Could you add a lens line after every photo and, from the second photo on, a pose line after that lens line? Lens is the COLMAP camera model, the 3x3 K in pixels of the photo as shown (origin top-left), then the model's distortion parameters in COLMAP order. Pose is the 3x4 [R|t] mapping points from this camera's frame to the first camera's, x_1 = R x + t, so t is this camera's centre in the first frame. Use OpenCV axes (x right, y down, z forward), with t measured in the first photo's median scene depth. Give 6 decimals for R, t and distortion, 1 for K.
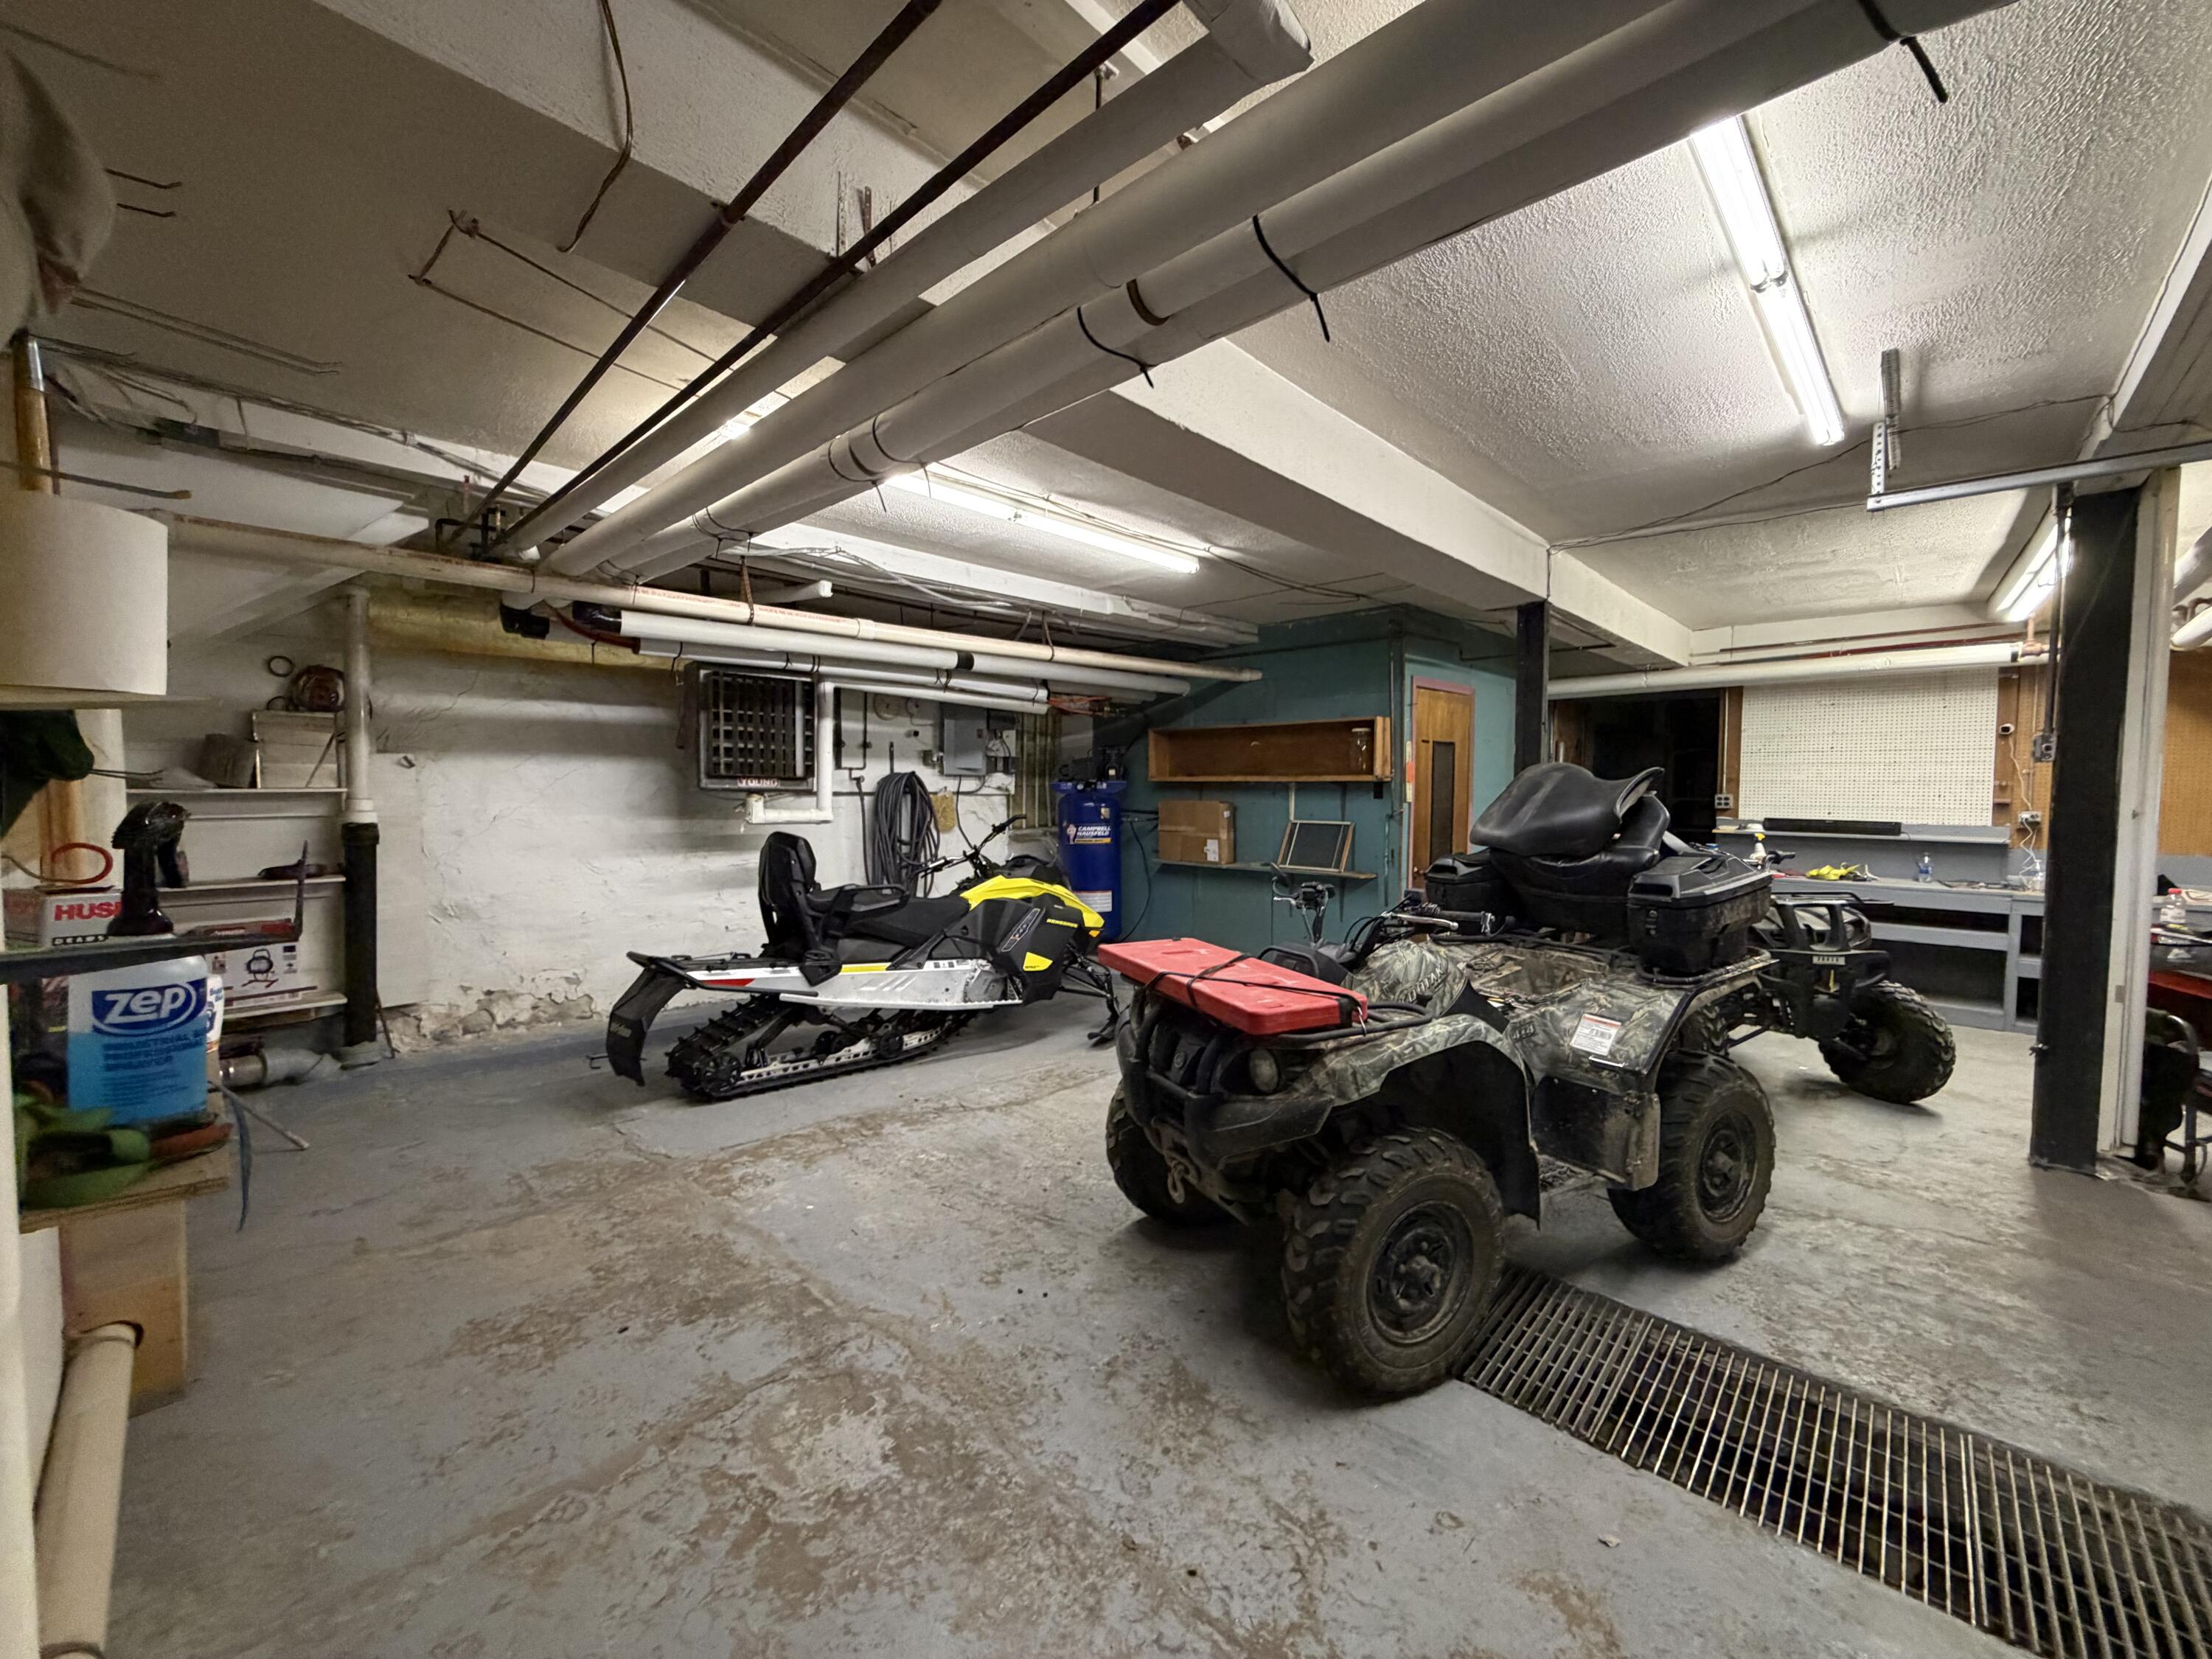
lens RADIAL K [[879.7, 0, 1100.2], [0, 879.7, 823.6], [0, 0, 1]] dist [-0.000783, 0.000874]
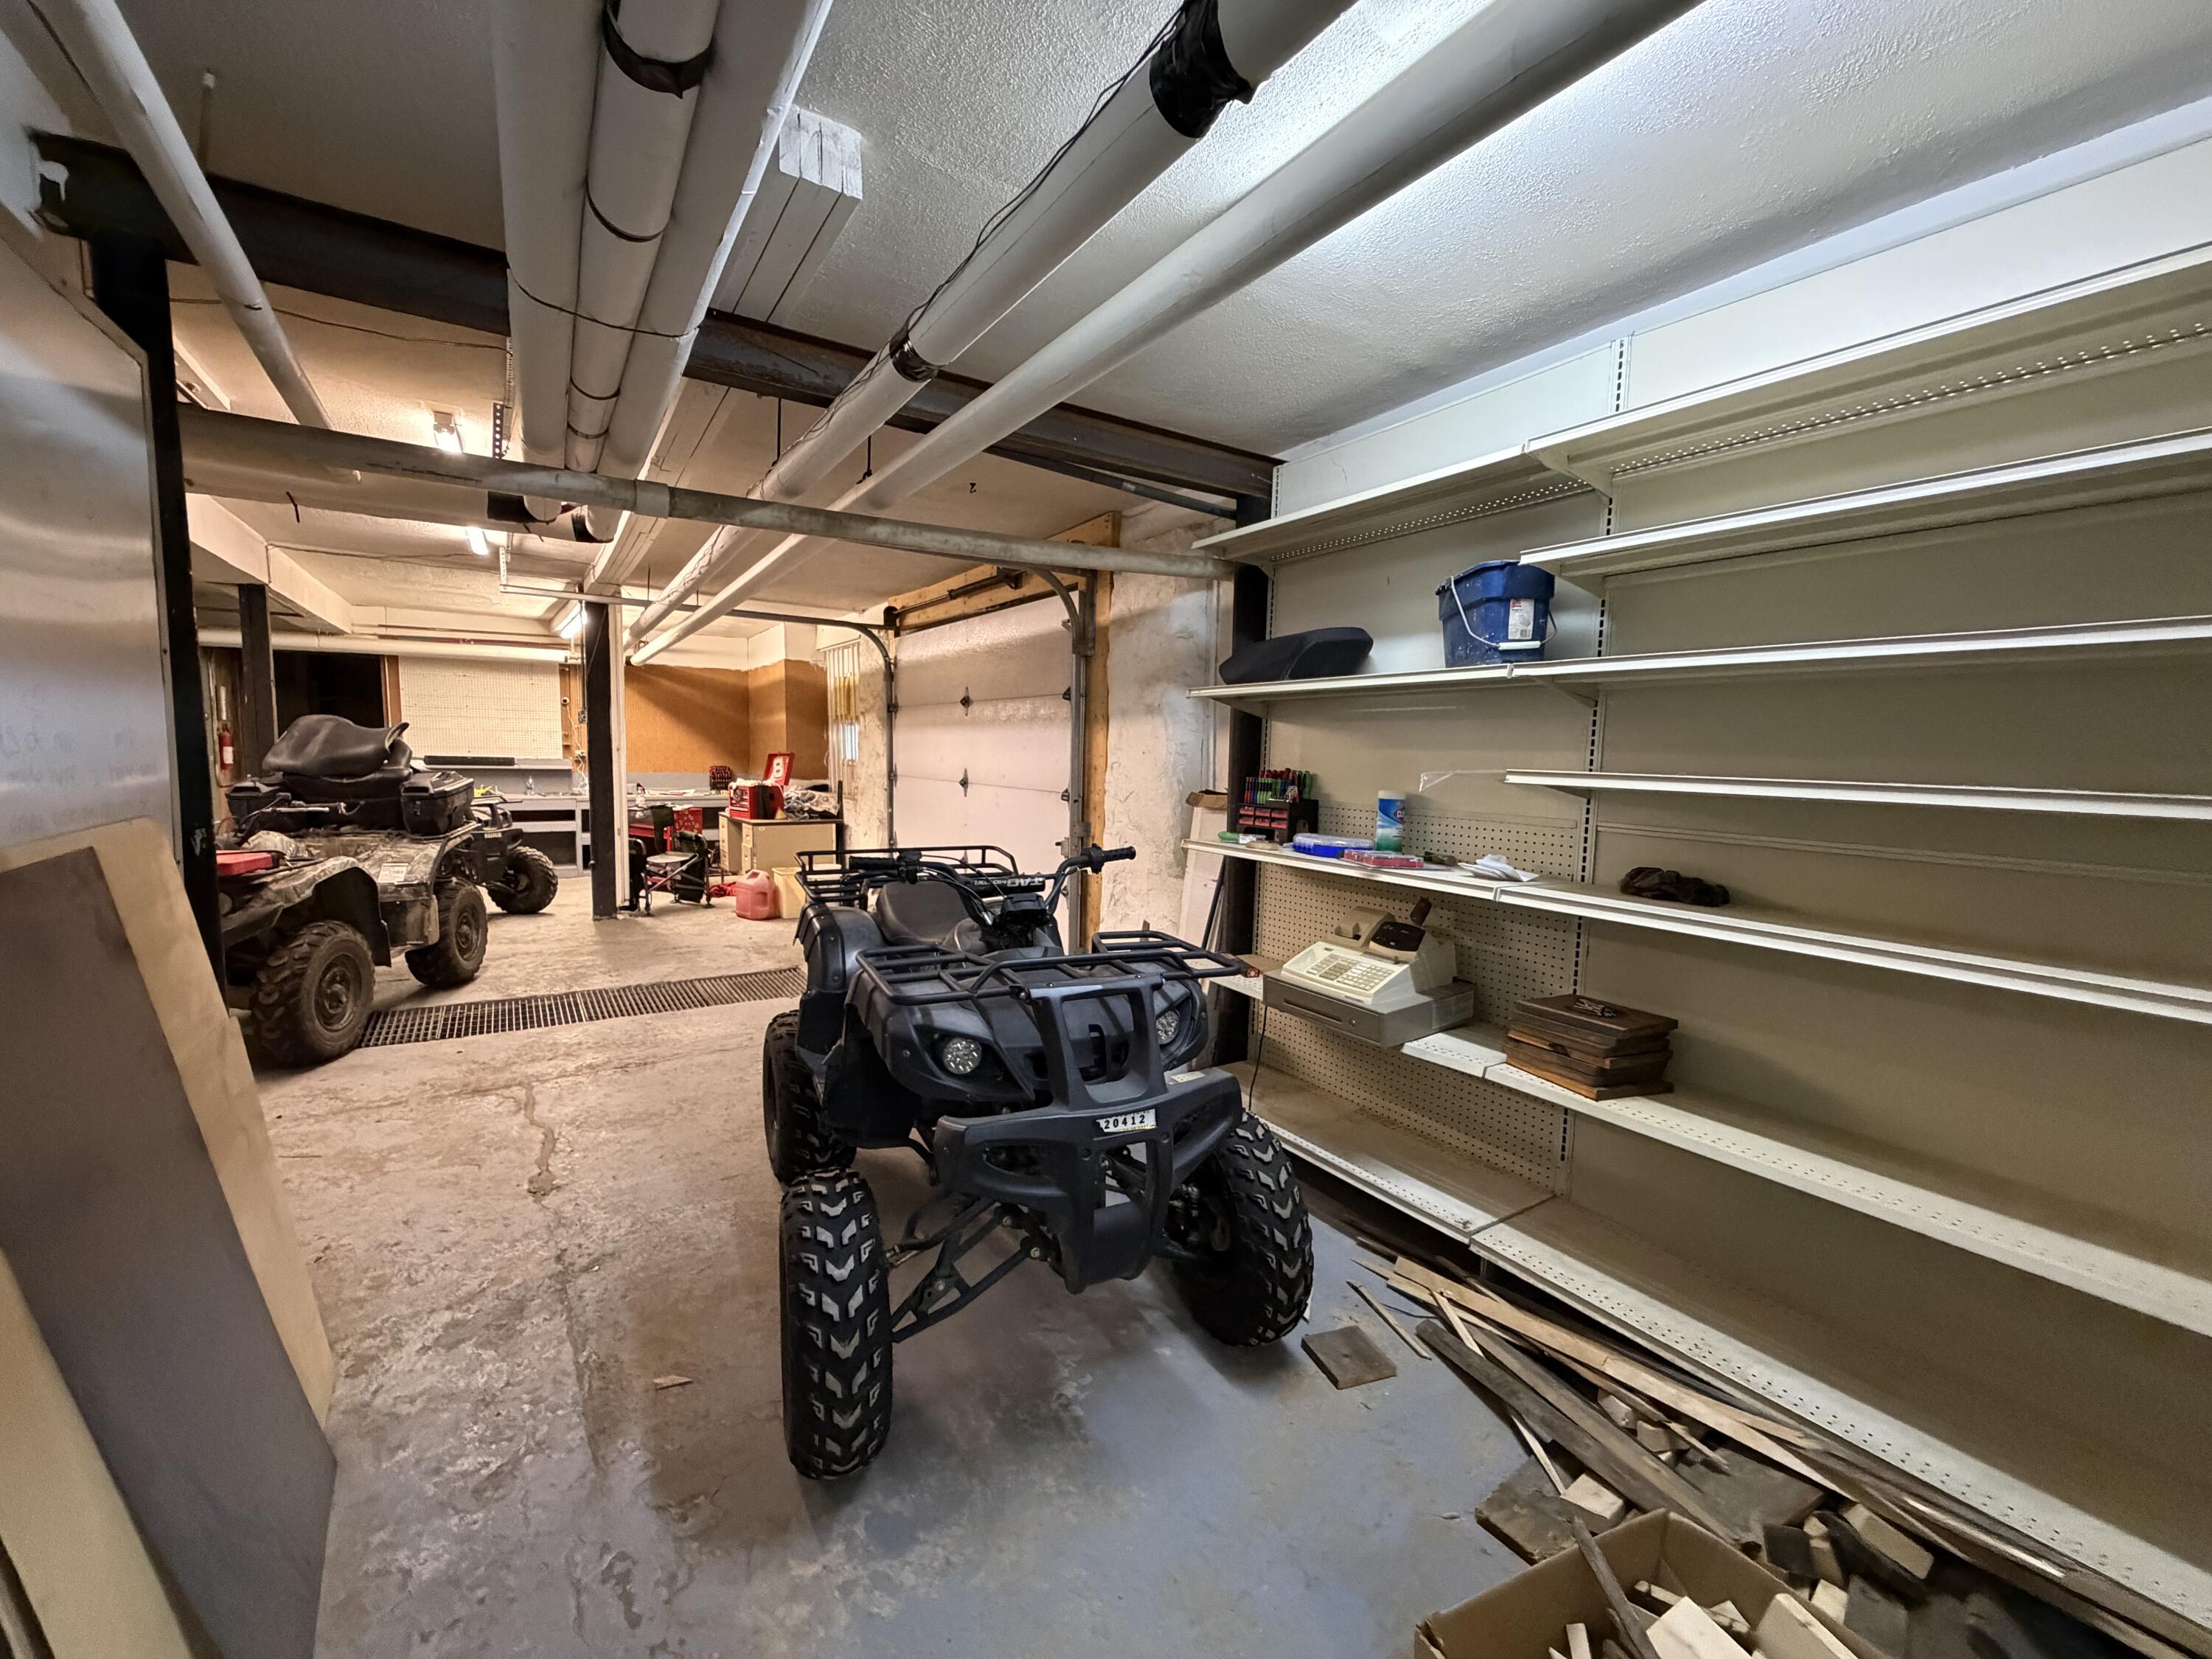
lens RADIAL K [[879.7, 0, 1100.2], [0, 879.7, 829.4], [0, 0, 1]] dist [-0.000783, 0.000874]
pose [[0.223713, -0.089684, 0.970520, -0.662982], [0.023634, 0.995964, 0.086587, 0.026465], [-0.974368, 0.003566, 0.224930, -0.628137]]
